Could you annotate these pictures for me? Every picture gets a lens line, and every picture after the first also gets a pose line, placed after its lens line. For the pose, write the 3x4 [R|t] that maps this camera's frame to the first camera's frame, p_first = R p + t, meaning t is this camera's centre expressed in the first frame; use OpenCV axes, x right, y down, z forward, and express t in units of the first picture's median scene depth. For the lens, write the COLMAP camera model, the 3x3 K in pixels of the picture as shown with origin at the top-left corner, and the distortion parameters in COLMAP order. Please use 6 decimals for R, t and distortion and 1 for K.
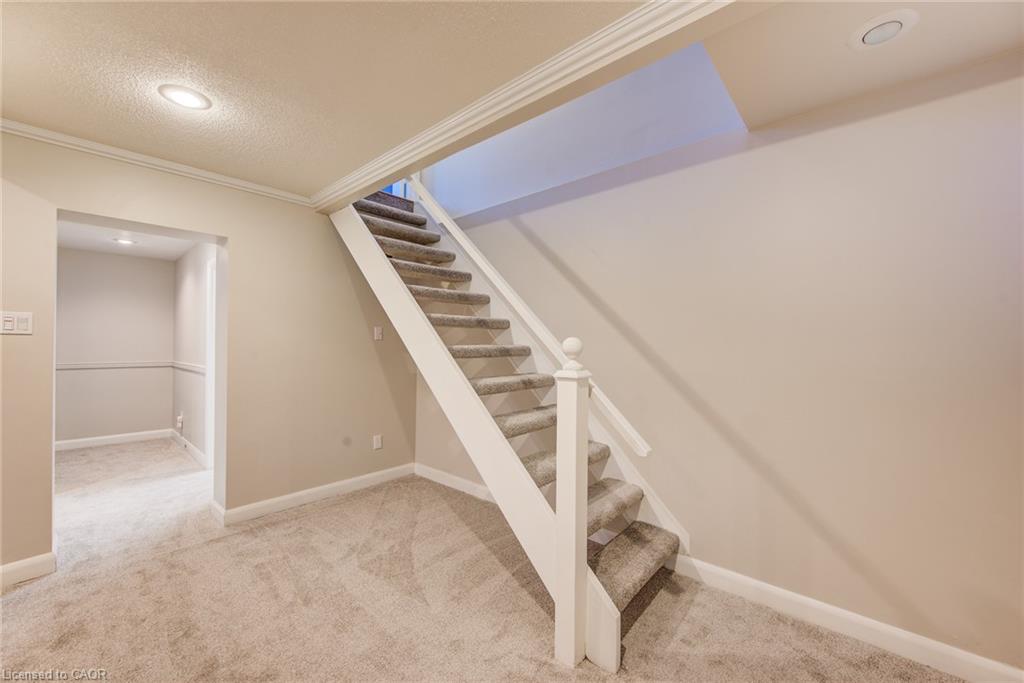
lens RADIAL K [[401.9, 0, 520.4], [0, 401.9, 342.4], [0, 0, 1]] dist [-0.007911, 0.000869]
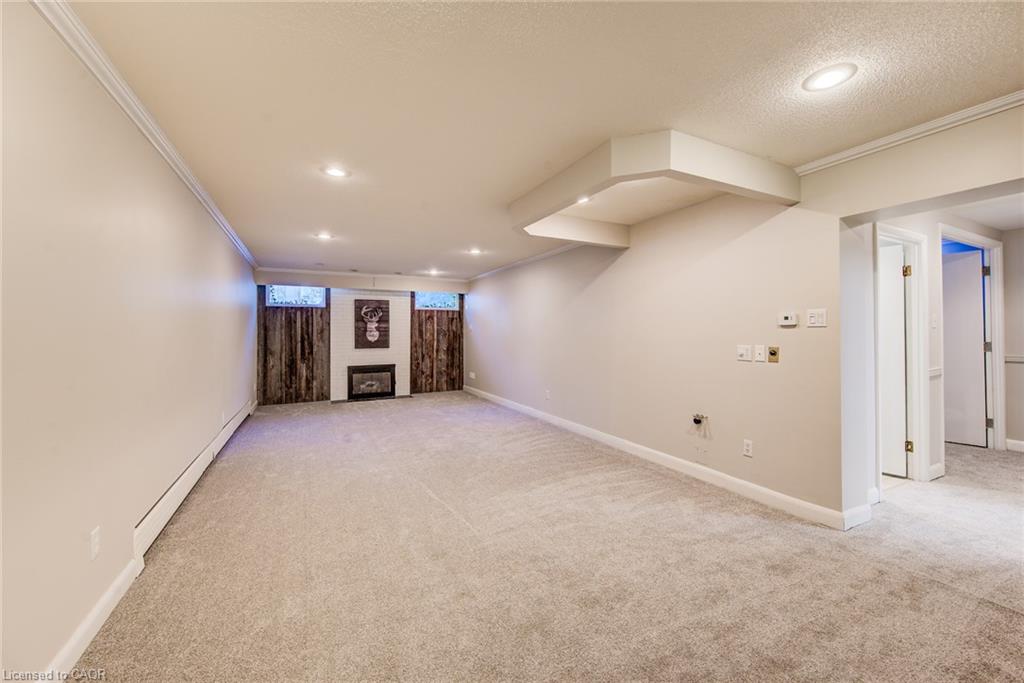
lens RADIAL K [[401.9, 0, 513.0], [0, 401.9, 338.2], [0, 0, 1]] dist [-0.007911, 0.000869]
pose [[-0.378102, -0.000661, -0.925764, 0.278576], [0.002796, 0.999994, -0.001856, 0.015394], [0.925760, -0.003291, -0.378098, 0.571762]]
